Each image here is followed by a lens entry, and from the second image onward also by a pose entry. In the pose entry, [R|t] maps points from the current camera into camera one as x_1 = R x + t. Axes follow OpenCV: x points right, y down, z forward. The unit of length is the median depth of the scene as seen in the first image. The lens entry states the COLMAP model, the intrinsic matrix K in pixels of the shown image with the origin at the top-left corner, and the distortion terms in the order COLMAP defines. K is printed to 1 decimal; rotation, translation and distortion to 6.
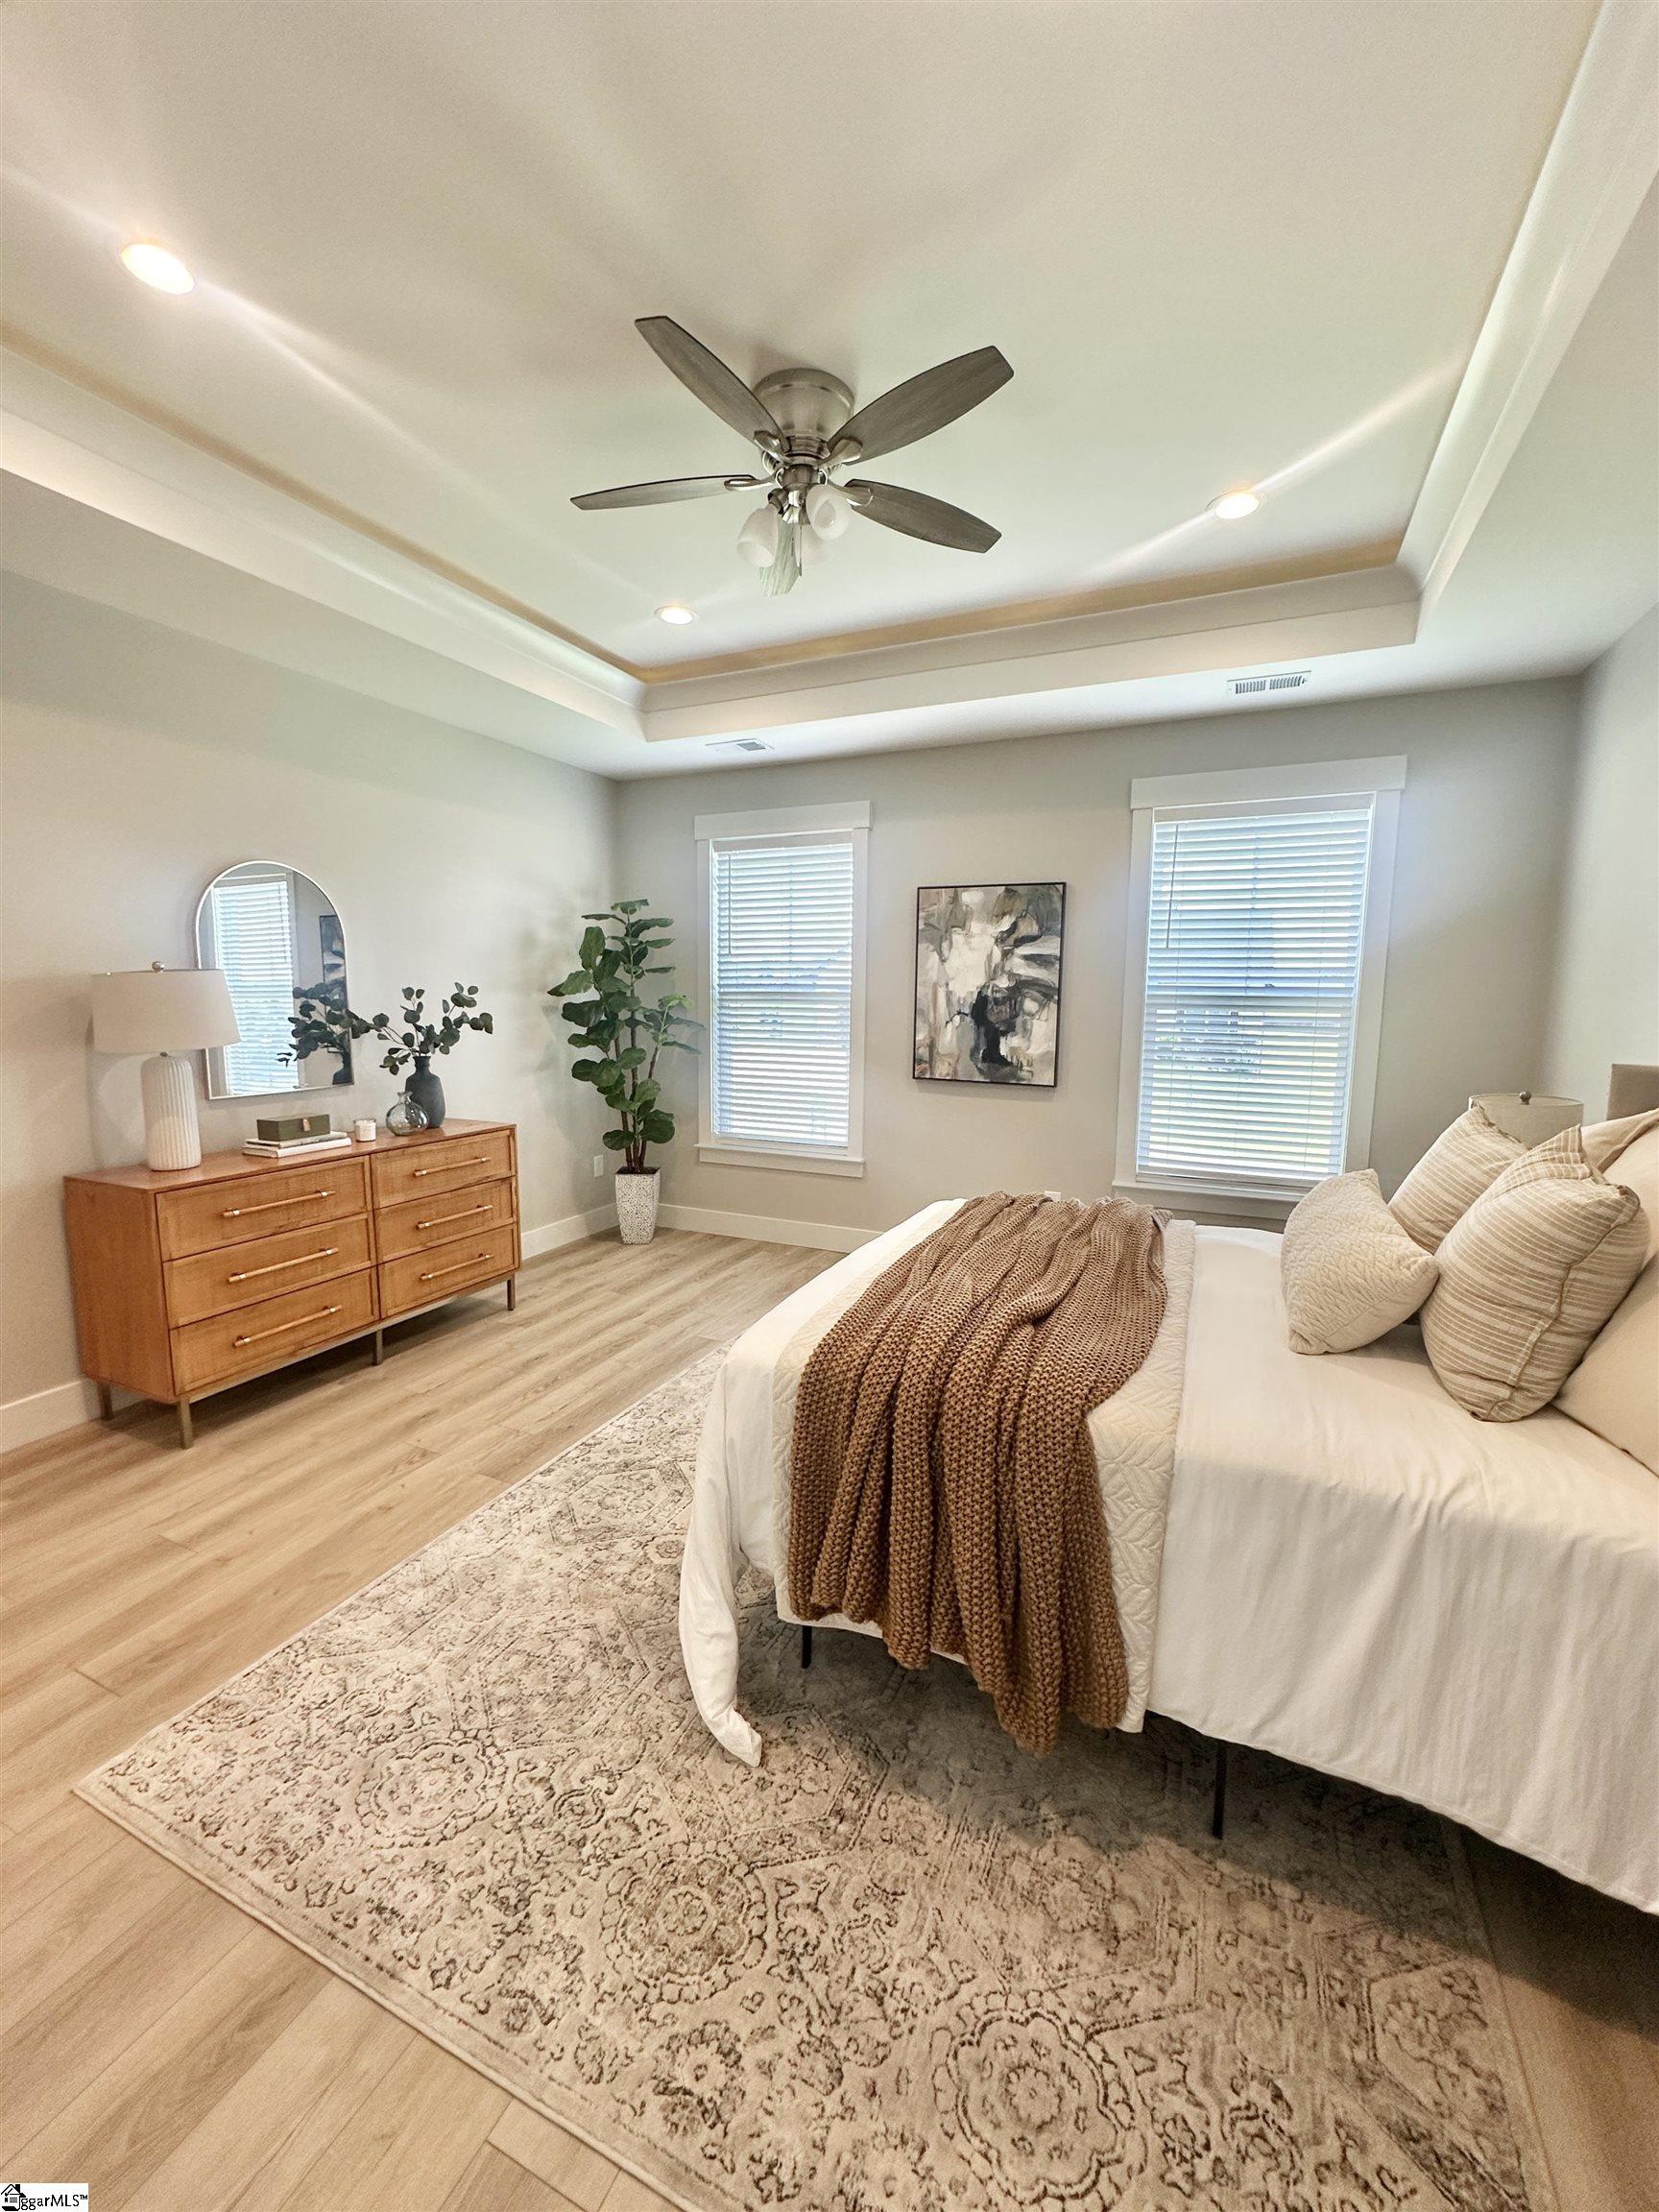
lens RADIAL K [[882.5, 0, 828.4], [0, 882.5, 1101.3], [0, 0, 1]] dist [-0.003421, 0.000066]
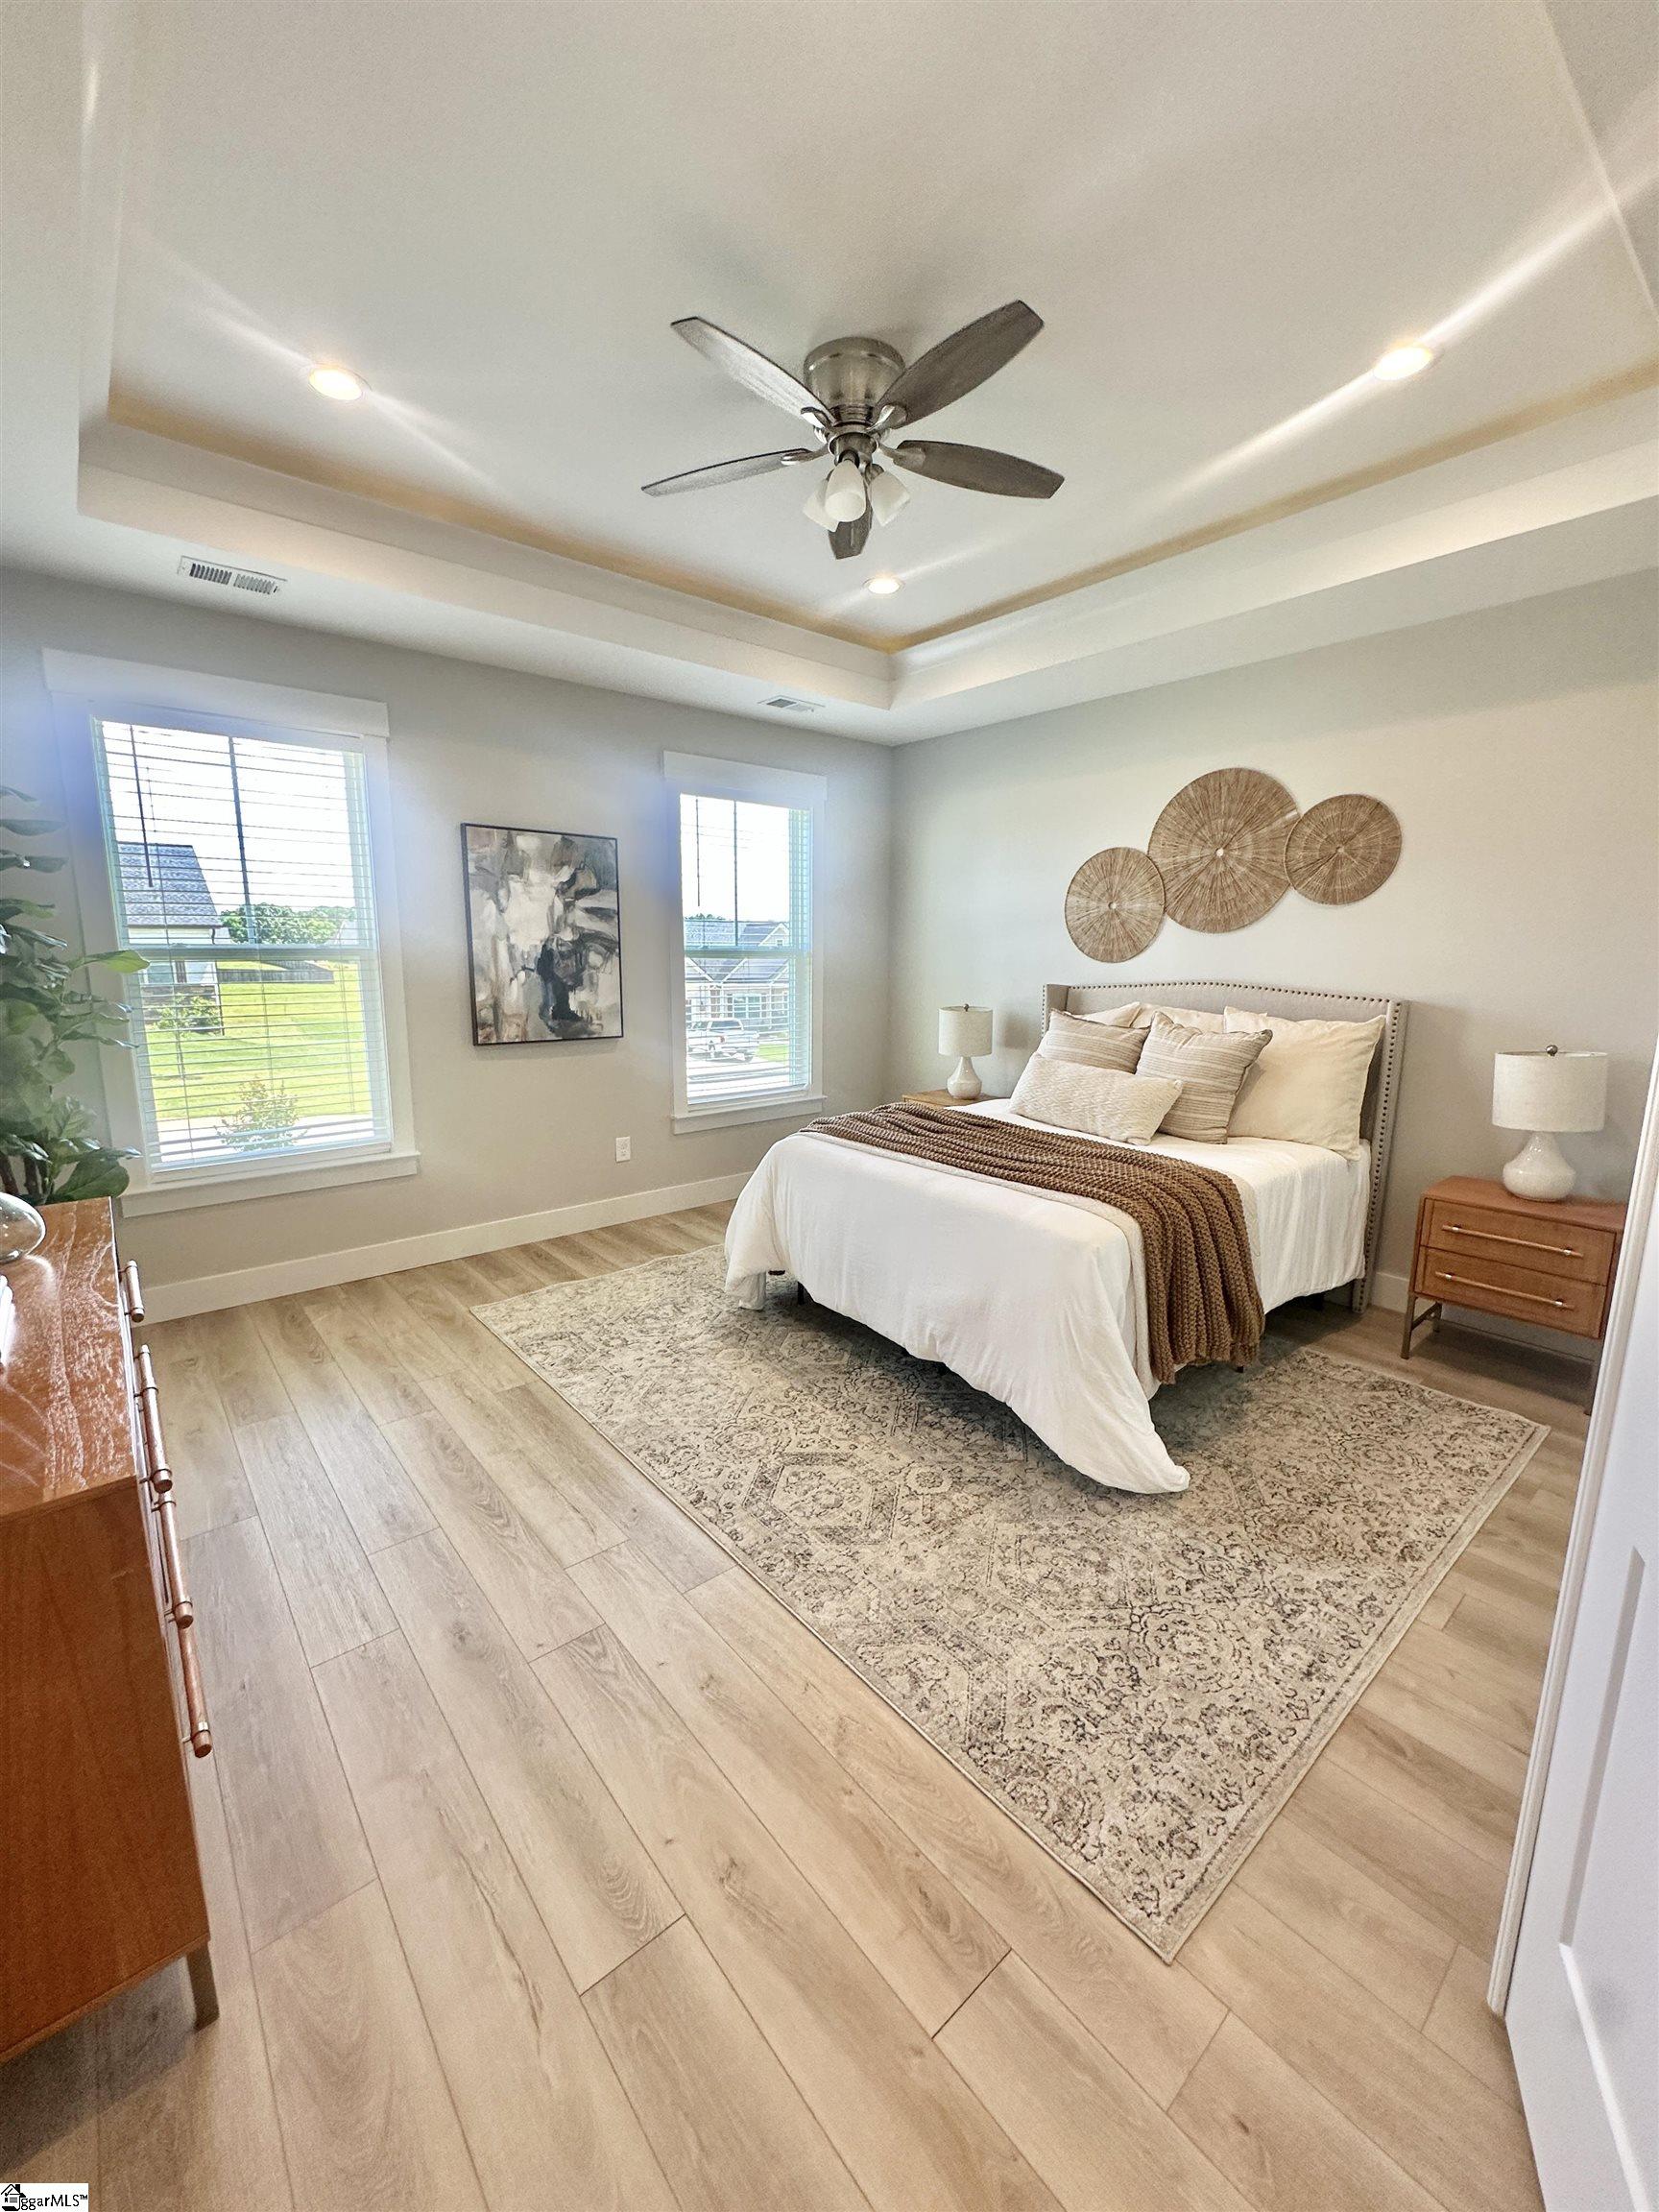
lens RADIAL K [[882.5, 0, 828.4], [0, 882.5, 1101.3], [0, 0, 1]] dist [-0.003421, 0.000066]
pose [[0.427784, -0.163653, 0.888942, -0.572382], [0.109610, 0.985607, 0.128702, -0.048269], [-0.897210, 0.042380, 0.439565, 0.322799]]
